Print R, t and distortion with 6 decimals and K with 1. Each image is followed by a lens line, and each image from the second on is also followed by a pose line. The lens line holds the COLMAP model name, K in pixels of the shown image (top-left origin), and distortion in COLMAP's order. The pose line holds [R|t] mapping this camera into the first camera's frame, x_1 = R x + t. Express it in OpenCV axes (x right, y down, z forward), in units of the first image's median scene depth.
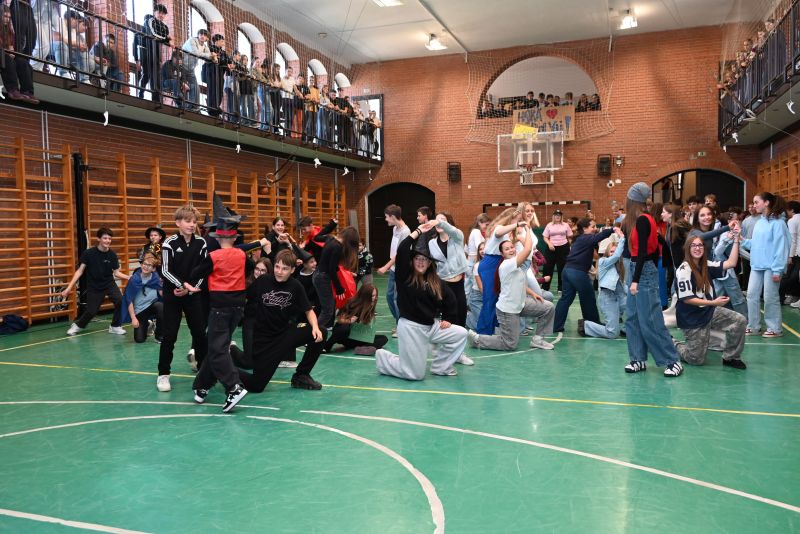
lens RADIAL K [[662.9, 0, 400.0], [0, 662.9, 267.0], [0, 0, 1]] dist [0.003512, -0.002732]
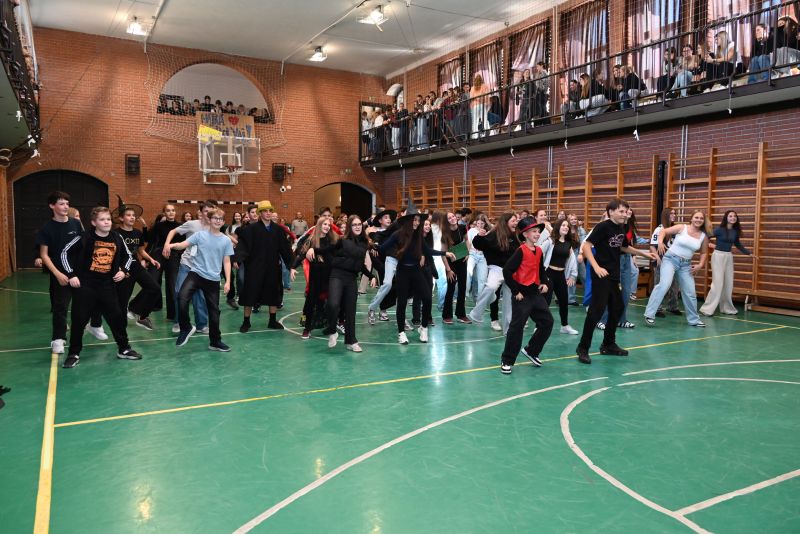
lens RADIAL K [[596.8, 0, 400.0], [0, 596.8, 267.0], [0, 0, 1]] dist [0.002618, 0.000974]
pose [[0.658267, -0.030722, 0.752158, -0.333145], [0.024845, 0.999509, 0.019082, -0.003250], [-0.752375, 0.006126, 0.658707, 0.153958]]
